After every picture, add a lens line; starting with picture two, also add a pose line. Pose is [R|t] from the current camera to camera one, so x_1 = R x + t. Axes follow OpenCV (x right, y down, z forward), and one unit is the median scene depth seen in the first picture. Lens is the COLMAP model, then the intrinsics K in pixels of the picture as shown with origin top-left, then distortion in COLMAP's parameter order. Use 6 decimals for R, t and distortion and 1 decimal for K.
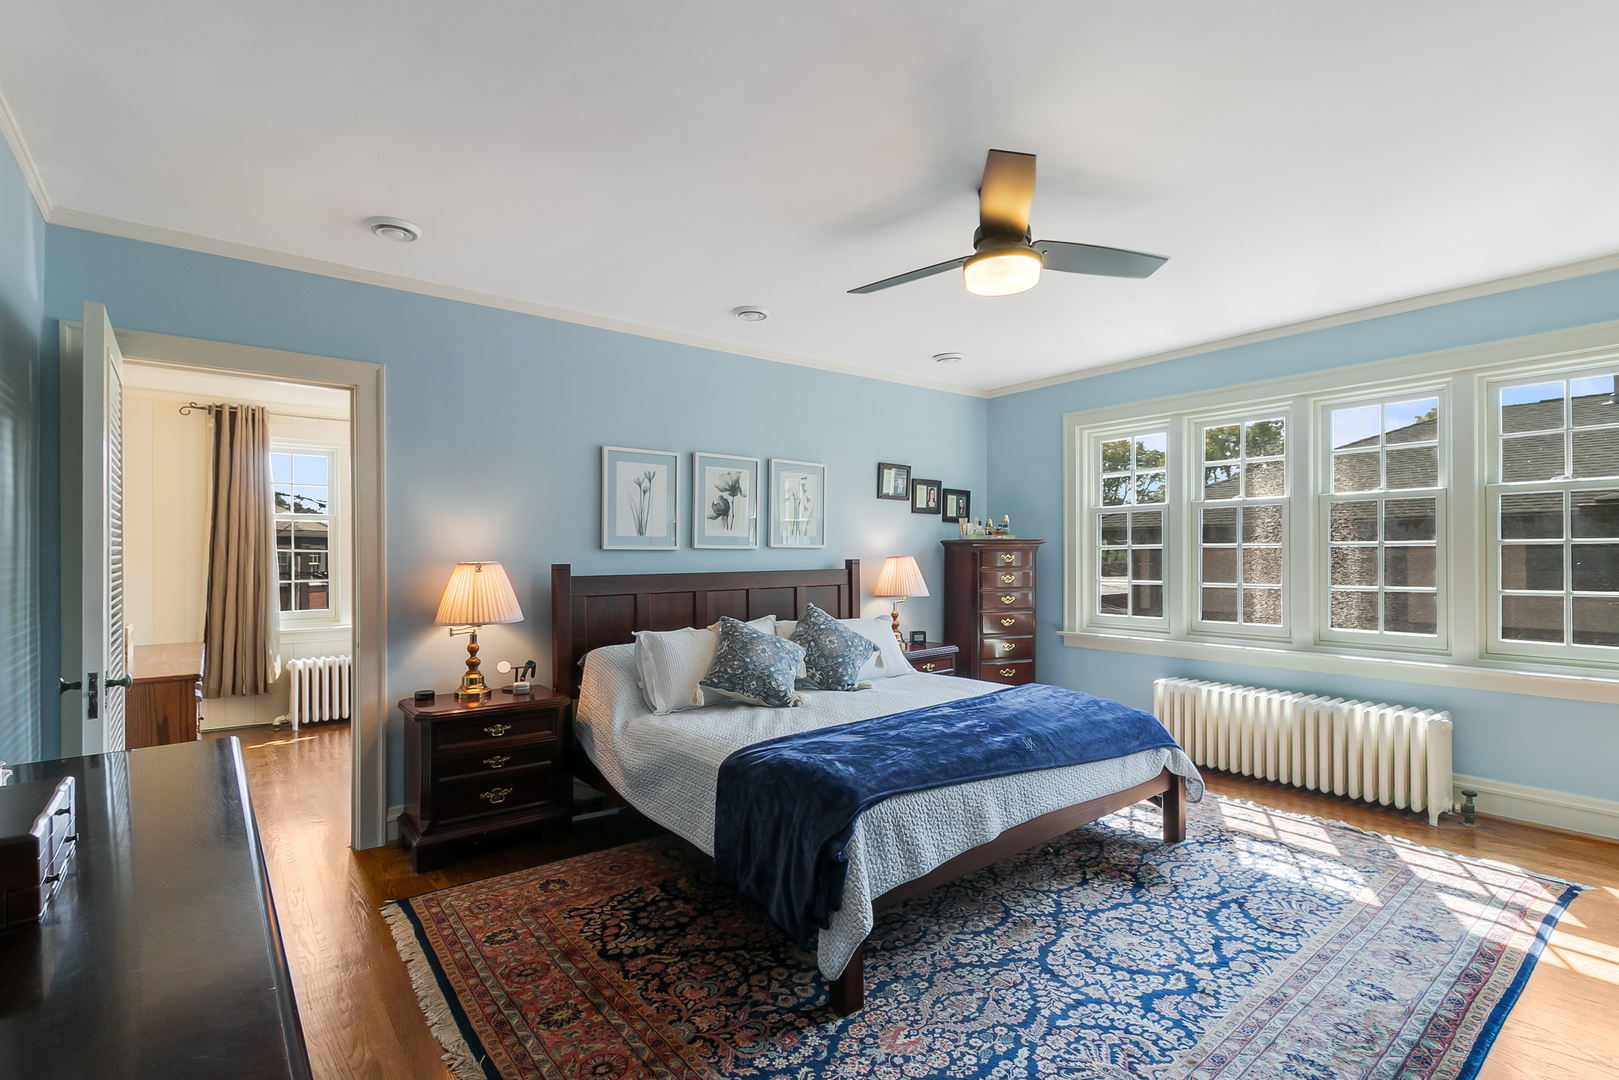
lens RADIAL K [[751.7, 0, 801.3], [0, 751.7, 547.5], [0, 0, 1]] dist [0.002166, 0.000937]
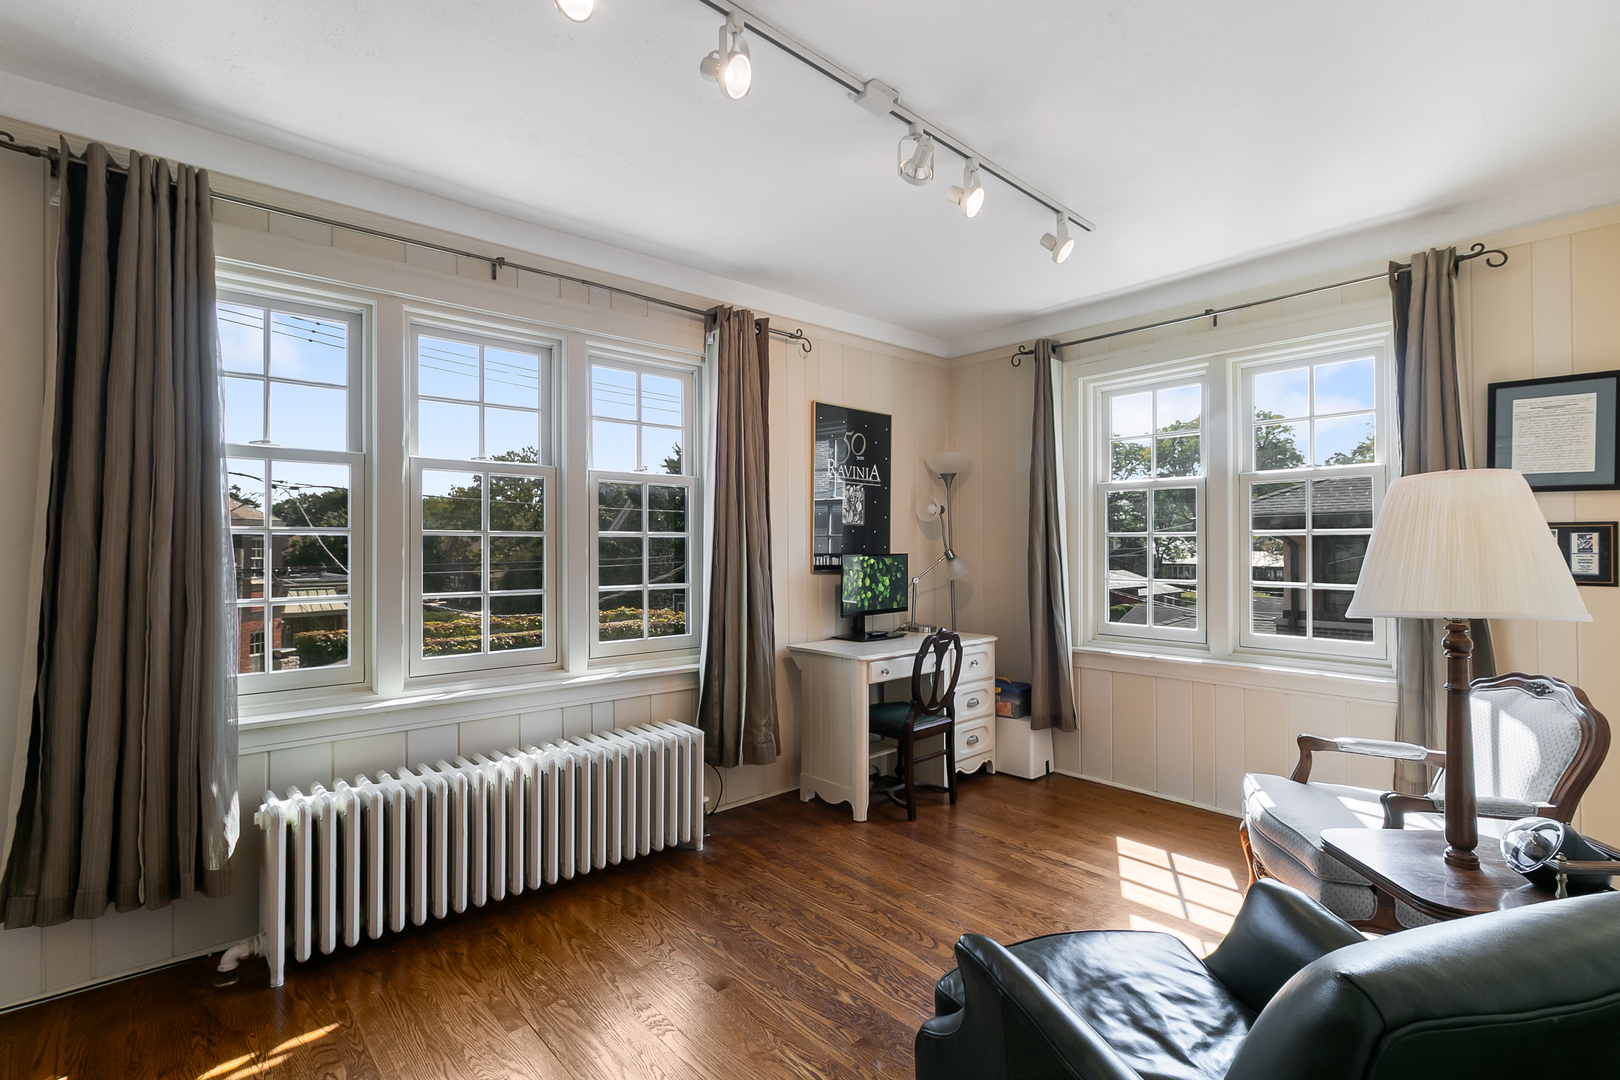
lens RADIAL K [[752.2, 0, 817.9], [0, 752.2, 539.6], [0, 0, 1]] dist [0.002166, 0.000937]
pose [[0.998289, -0.001254, 0.058453, -0.410182], [0.001889, 0.999940, -0.010806, 0.014186], [-0.058436, 0.010898, 0.998232, 0.583103]]
